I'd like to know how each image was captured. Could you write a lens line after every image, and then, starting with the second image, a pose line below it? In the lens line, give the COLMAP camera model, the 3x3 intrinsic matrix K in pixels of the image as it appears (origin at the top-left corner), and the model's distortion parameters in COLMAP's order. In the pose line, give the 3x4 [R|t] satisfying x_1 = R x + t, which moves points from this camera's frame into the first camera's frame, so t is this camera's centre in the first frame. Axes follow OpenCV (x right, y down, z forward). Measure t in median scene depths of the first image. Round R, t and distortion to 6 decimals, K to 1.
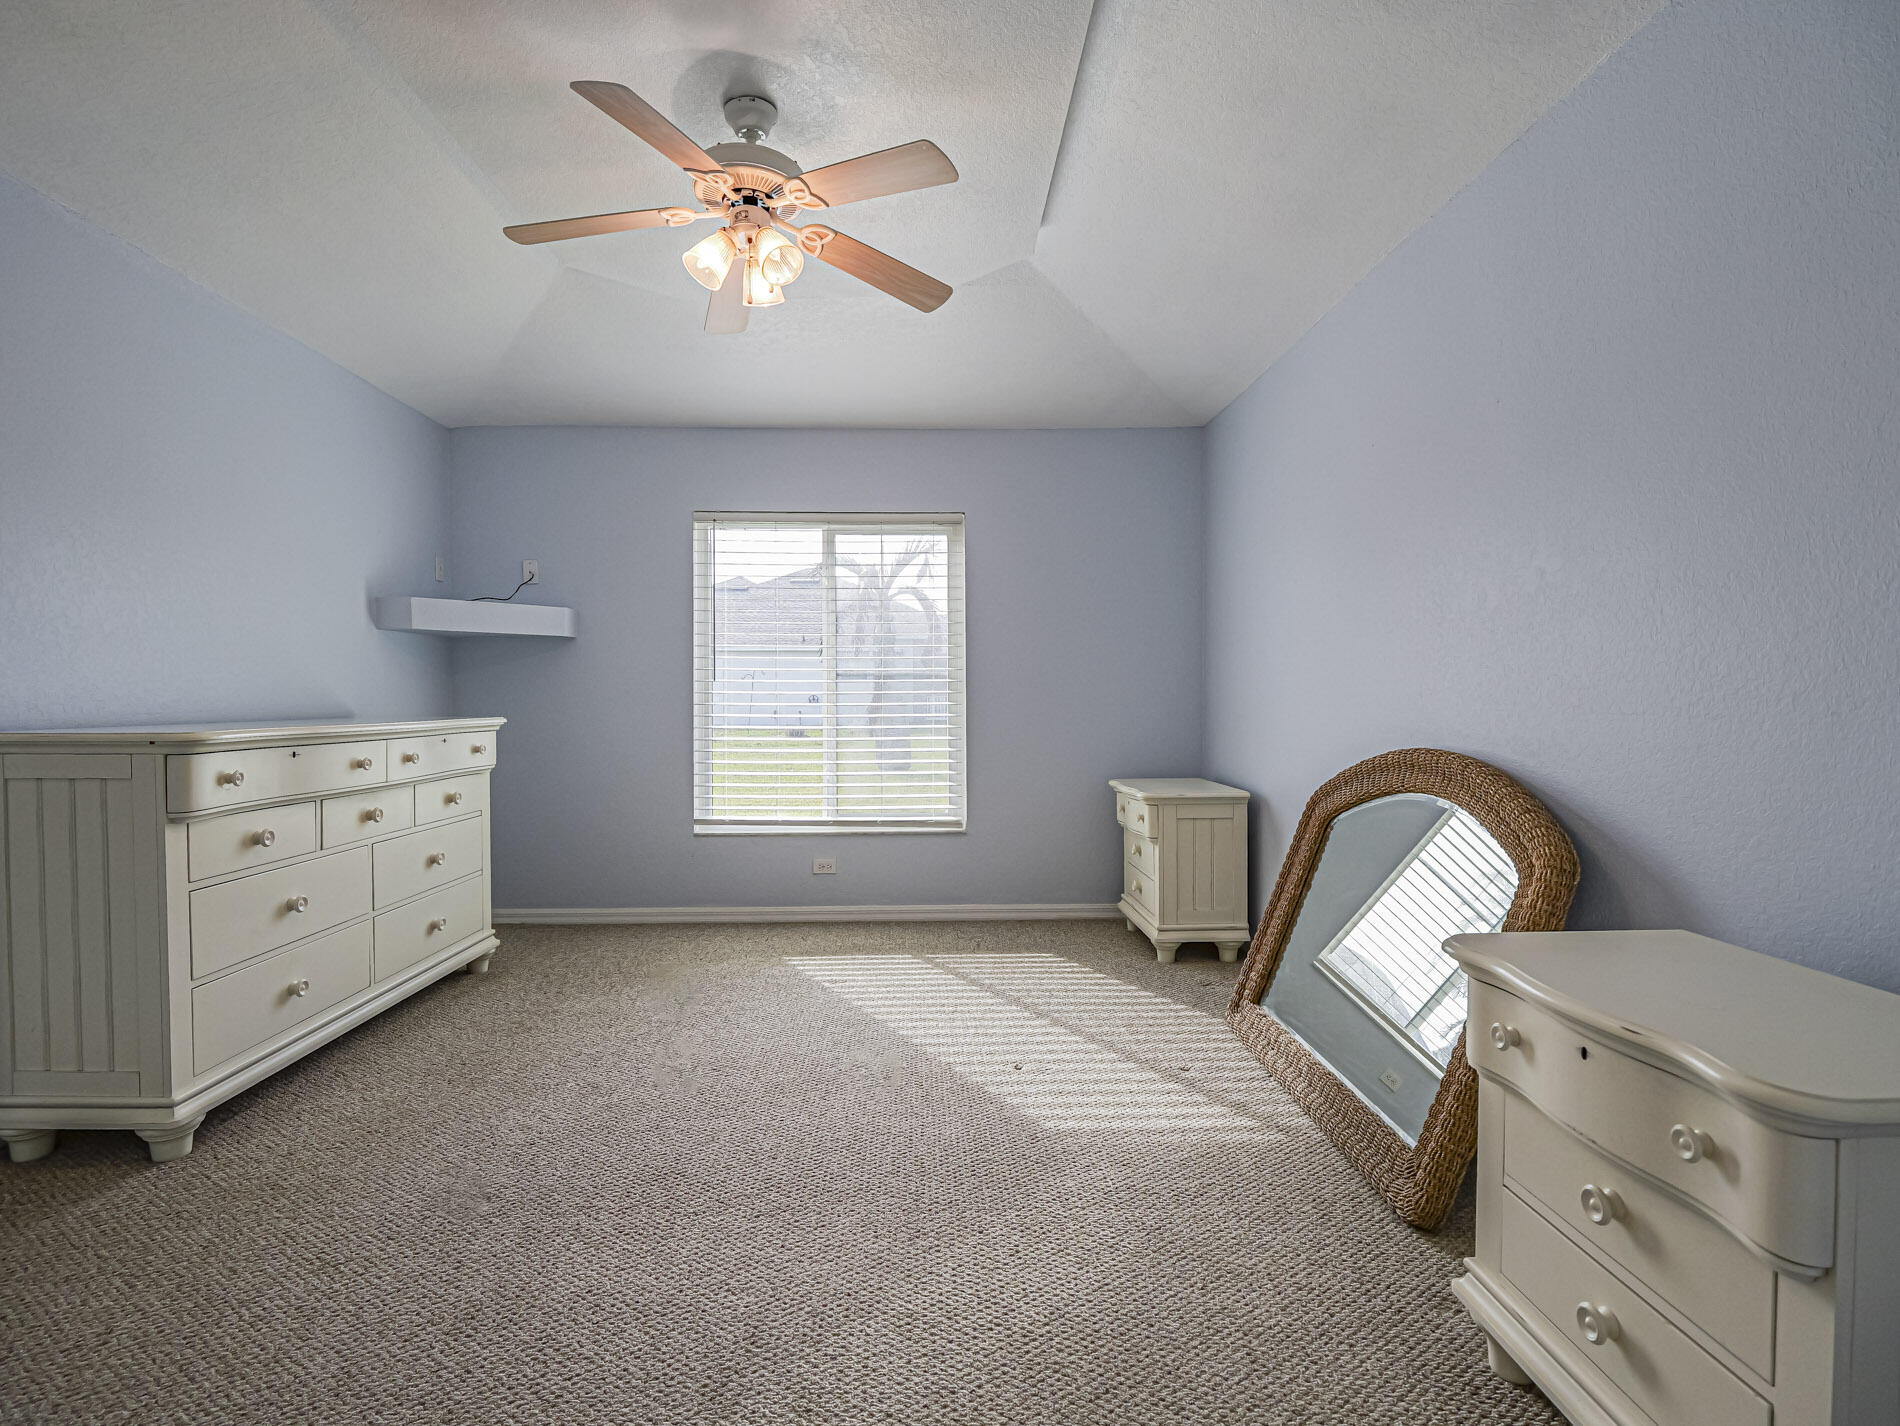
lens RADIAL K [[918.1, 0, 950.0], [0, 918.1, 713.0], [0, 0, 1]] dist [-0.003002, -0.001736]
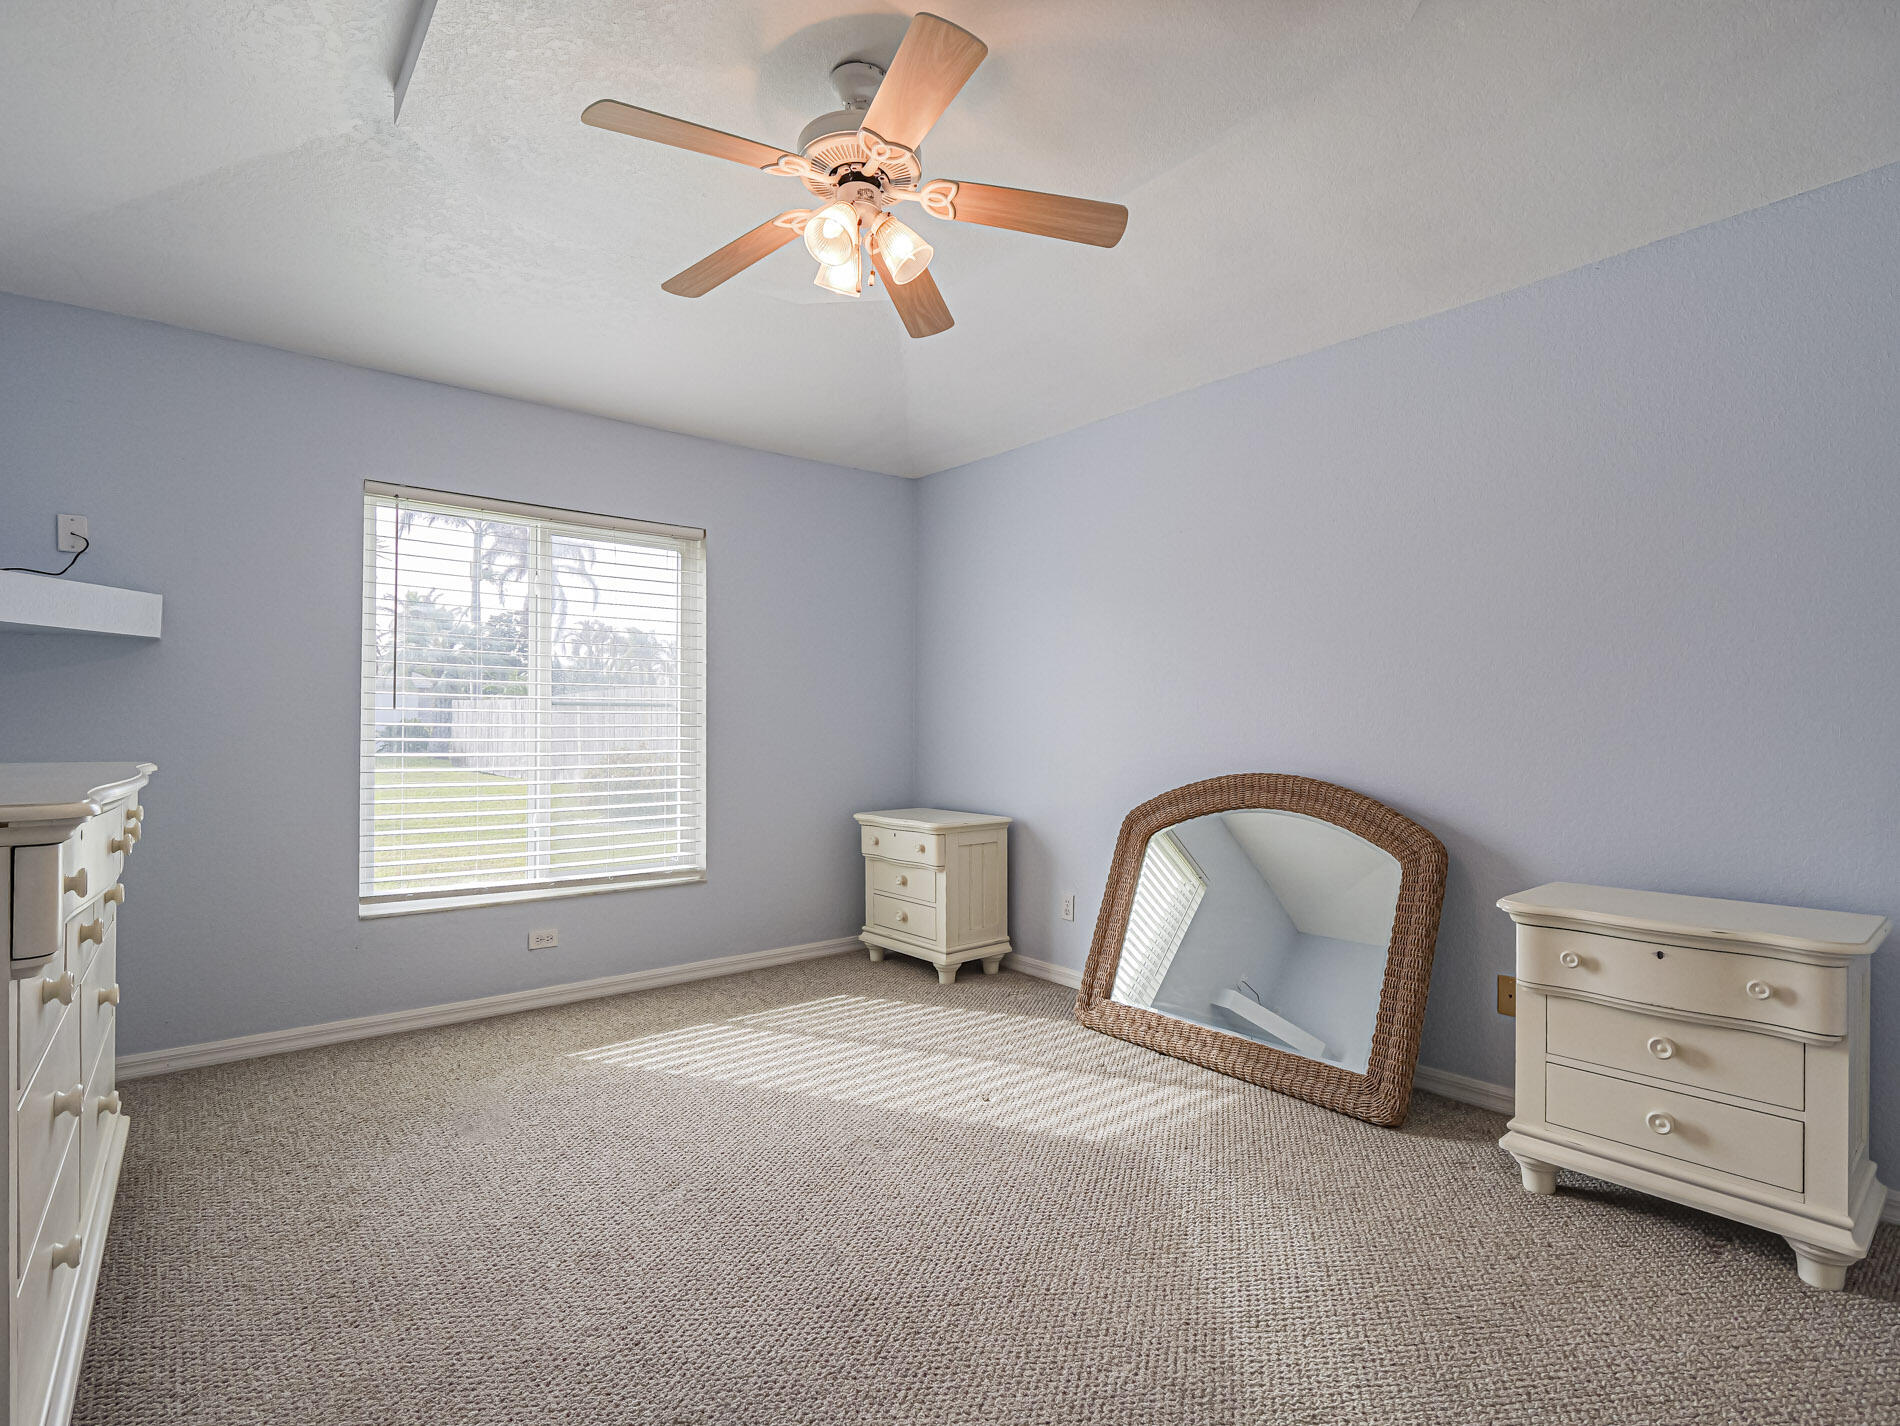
lens RADIAL K [[929.4, 0, 952.2], [0, 929.4, 717.5], [0, 0, 1]] dist [-0.015660, -0.001052]
pose [[0.792695, 0.010647, 0.609525, -0.423004], [0.006813, 0.999630, -0.026322, -0.005855], [-0.609580, 0.025018, 0.792329, 0.148501]]
